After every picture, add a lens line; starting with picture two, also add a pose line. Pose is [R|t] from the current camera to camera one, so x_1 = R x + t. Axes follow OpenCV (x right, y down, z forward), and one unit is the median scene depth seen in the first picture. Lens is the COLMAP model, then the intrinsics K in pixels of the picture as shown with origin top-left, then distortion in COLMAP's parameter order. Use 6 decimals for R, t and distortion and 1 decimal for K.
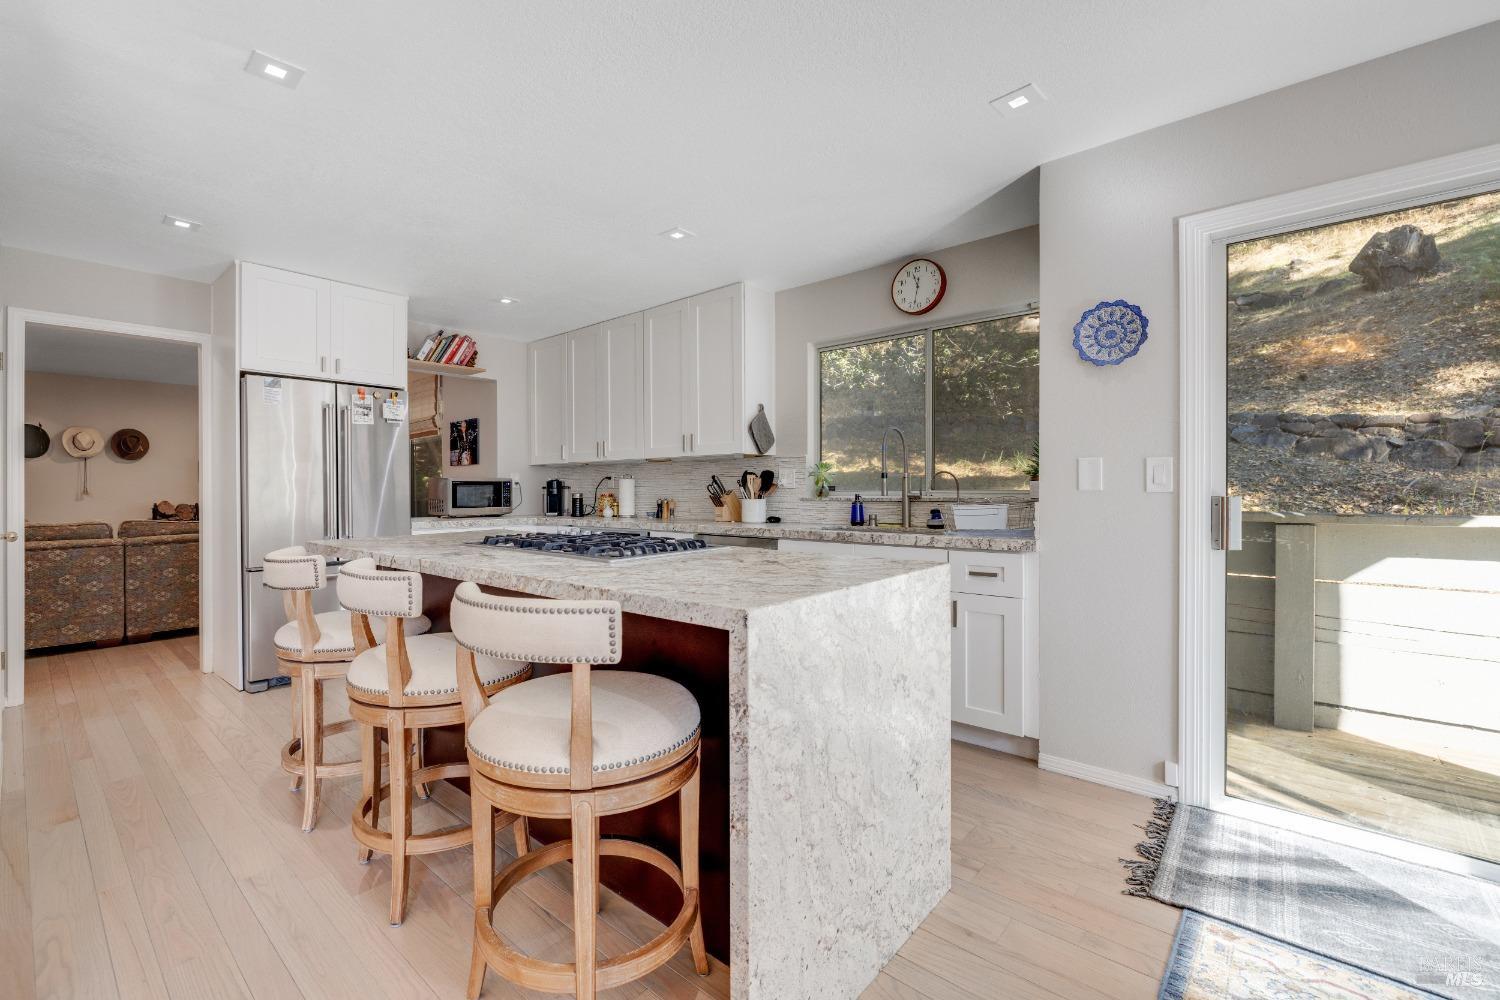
lens RADIAL K [[648.6, 0, 687.4], [0, 648.6, 492.0], [0, 0, 1]] dist [0.000320, 0.000080]
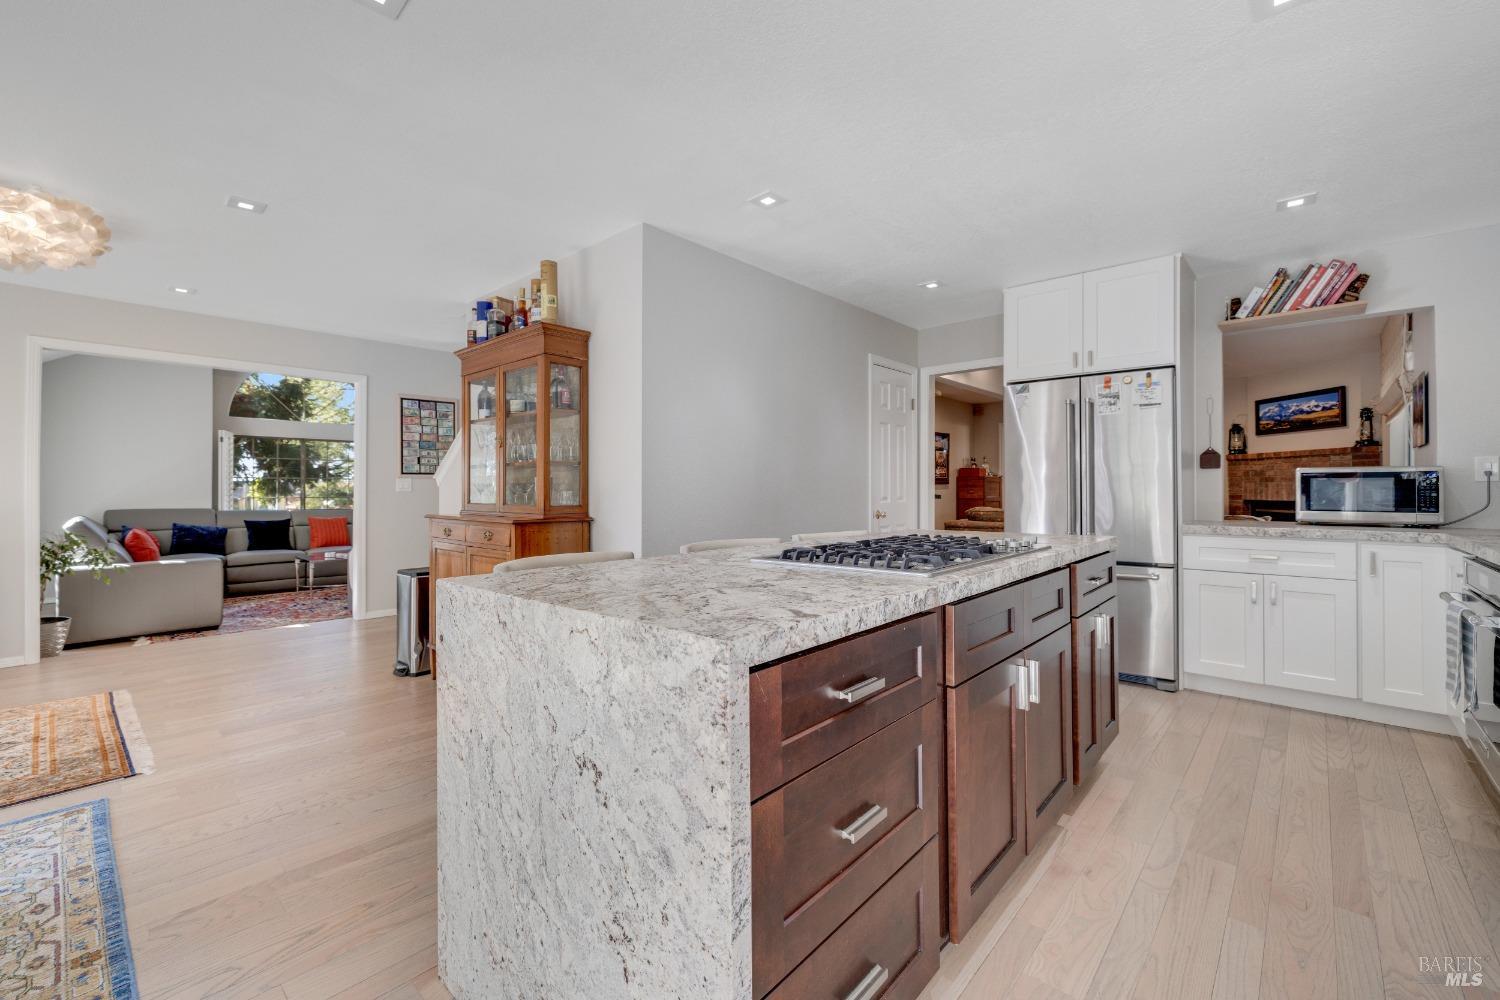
lens RADIAL K [[629.9, 0, 738.2], [0, 629.9, 488.7], [0, 0, 1]] dist [-0.007626, 0.000250]
pose [[0.027113, 0.004453, -0.999622, 0.376074], [-0.002155, 0.999988, 0.004396, -0.001165], [0.999630, 0.002035, 0.027123, 0.434796]]
